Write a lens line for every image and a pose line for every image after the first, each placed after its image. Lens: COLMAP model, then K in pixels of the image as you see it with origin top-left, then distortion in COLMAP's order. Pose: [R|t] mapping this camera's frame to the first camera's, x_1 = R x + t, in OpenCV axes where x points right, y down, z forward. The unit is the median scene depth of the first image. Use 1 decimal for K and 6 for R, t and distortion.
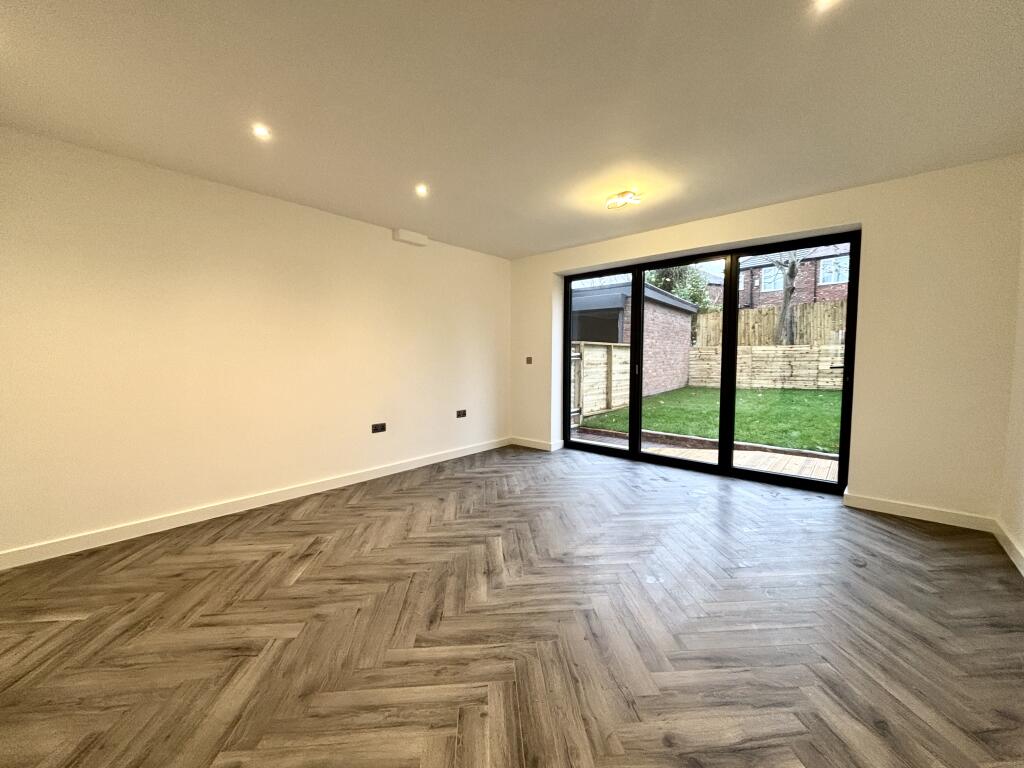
lens RADIAL K [[413.5, 0, 511.7], [0, 413.5, 385.0], [0, 0, 1]] dist [-0.001032, 0.000878]
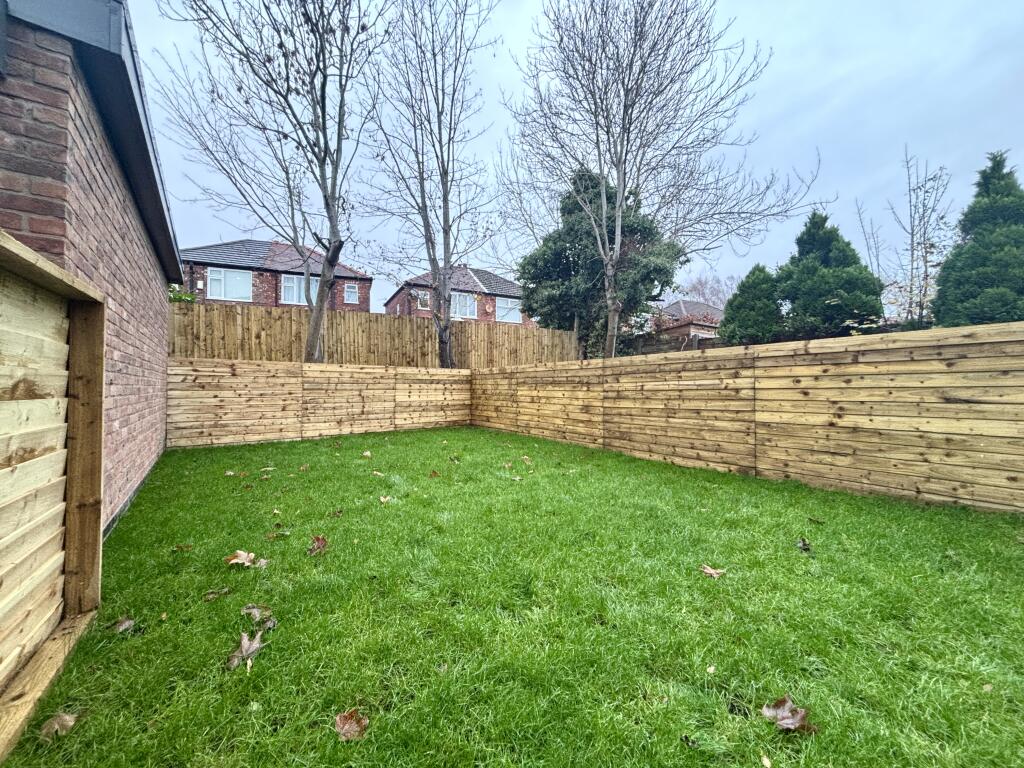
lens RADIAL K [[413.5, 0, 512.8], [0, 413.5, 383.3], [0, 0, 1]] dist [-0.001032, 0.000878]
pose [[0.296470, 0.014530, 0.954932, 0.134446], [0.063195, 0.997394, -0.034796, -0.029699], [-0.952949, 0.070663, 0.294779, 0.569925]]
